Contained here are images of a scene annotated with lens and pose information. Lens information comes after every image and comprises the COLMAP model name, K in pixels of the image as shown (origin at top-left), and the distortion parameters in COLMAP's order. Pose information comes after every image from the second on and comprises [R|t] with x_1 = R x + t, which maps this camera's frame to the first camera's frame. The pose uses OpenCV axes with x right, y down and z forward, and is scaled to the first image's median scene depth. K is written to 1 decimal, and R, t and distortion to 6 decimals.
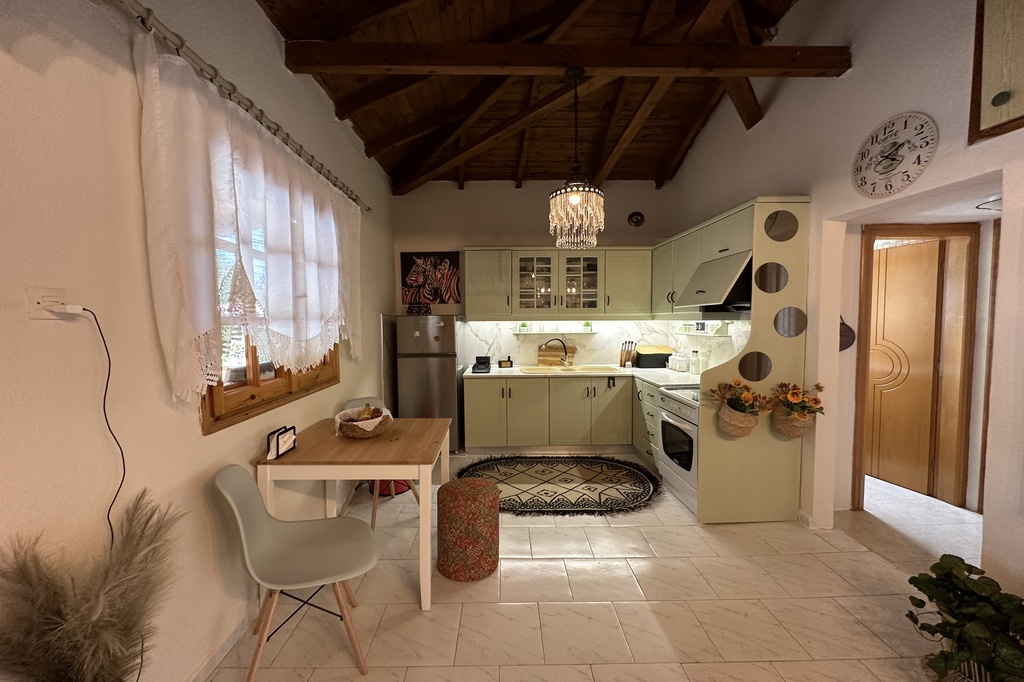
lens RADIAL K [[407.4, 0, 510.9], [0, 407.4, 346.6], [0, 0, 1]] dist [-0.002043, 0.001201]
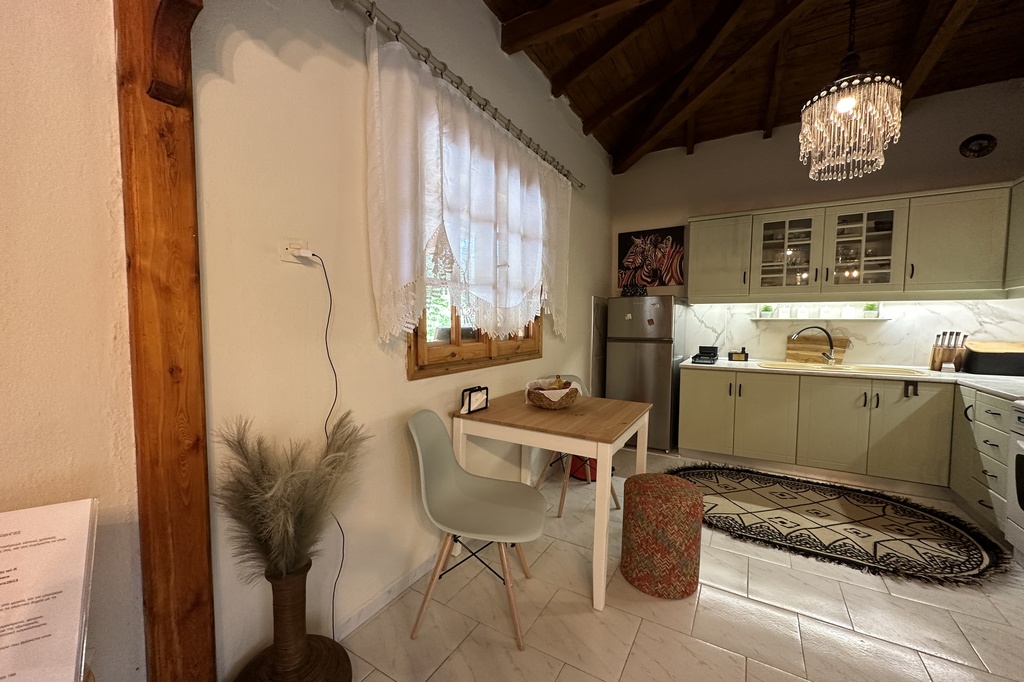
lens RADIAL K [[407.4, 0, 514.0], [0, 407.4, 347.2], [0, 0, 1]] dist [-0.002043, 0.001201]
pose [[0.852488, 0.044306, -0.520865, 0.039360], [-0.044790, 0.998928, 0.011665, 0.046991], [0.520824, 0.013385, 0.853559, 0.086490]]
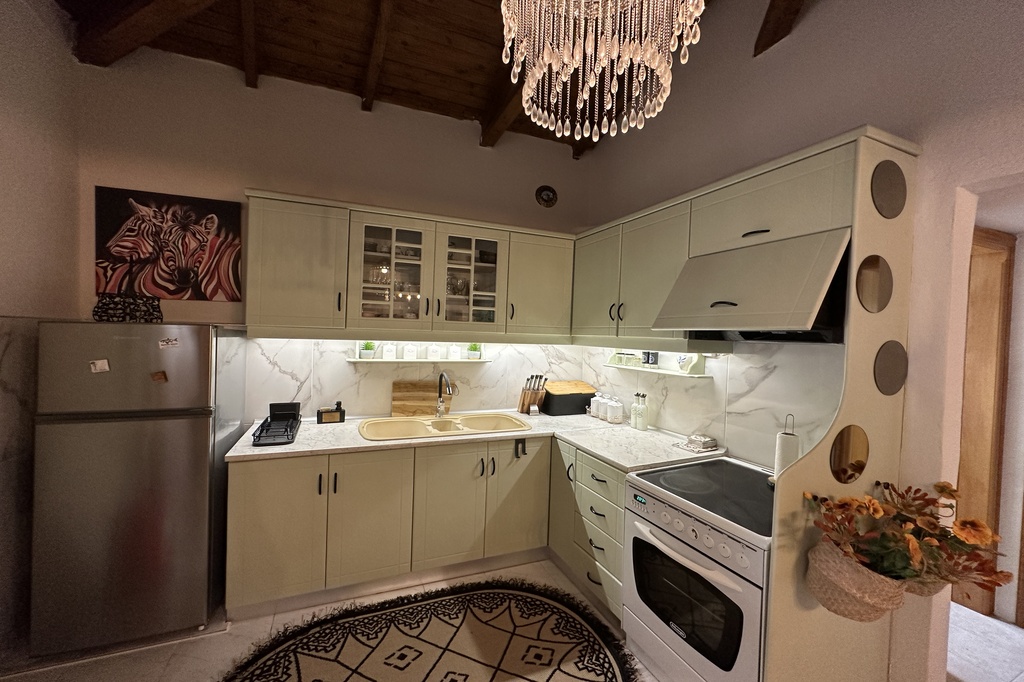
lens RADIAL K [[407.4, 0, 508.9], [0, 407.4, 335.1], [0, 0, 1]] dist [-0.002043, 0.001201]
pose [[0.929644, 0.033679, 0.366916, 0.007489], [-0.012838, 0.998170, -0.059093, -0.052119], [-0.368234, 0.050225, 0.928375, 0.543399]]
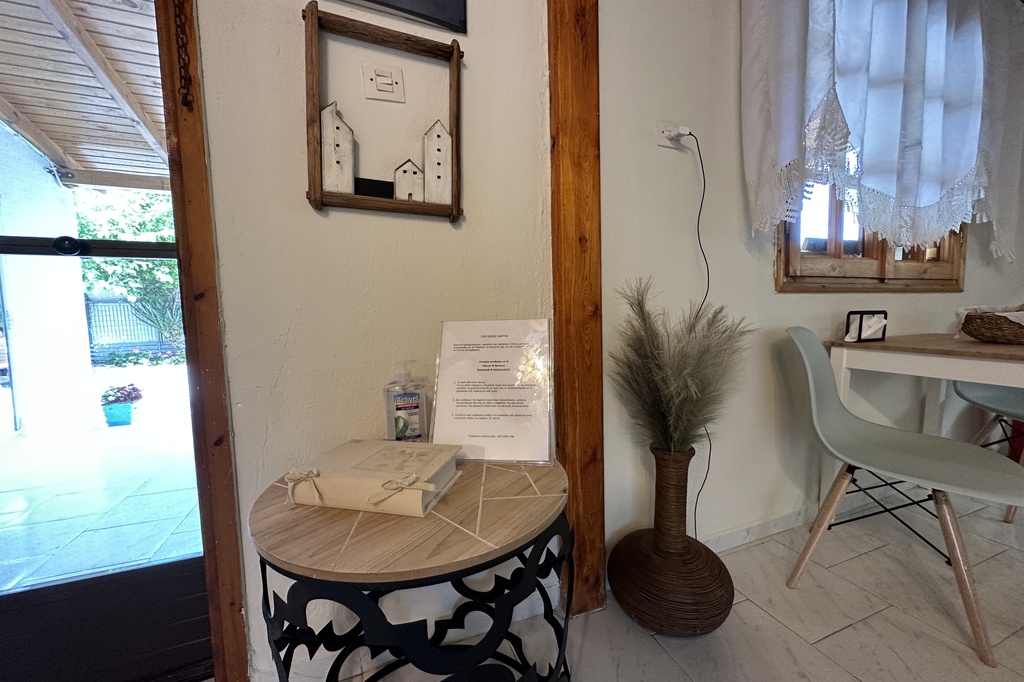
lens RADIAL K [[407.4, 0, 515.1], [0, 407.4, 355.2], [0, 0, 1]] dist [-0.002043, 0.001201]
pose [[0.355207, 0.078279, -0.931504, -0.036025], [-0.037570, 0.996878, 0.069446, 0.151432], [0.934032, 0.010329, 0.357039, 0.045221]]
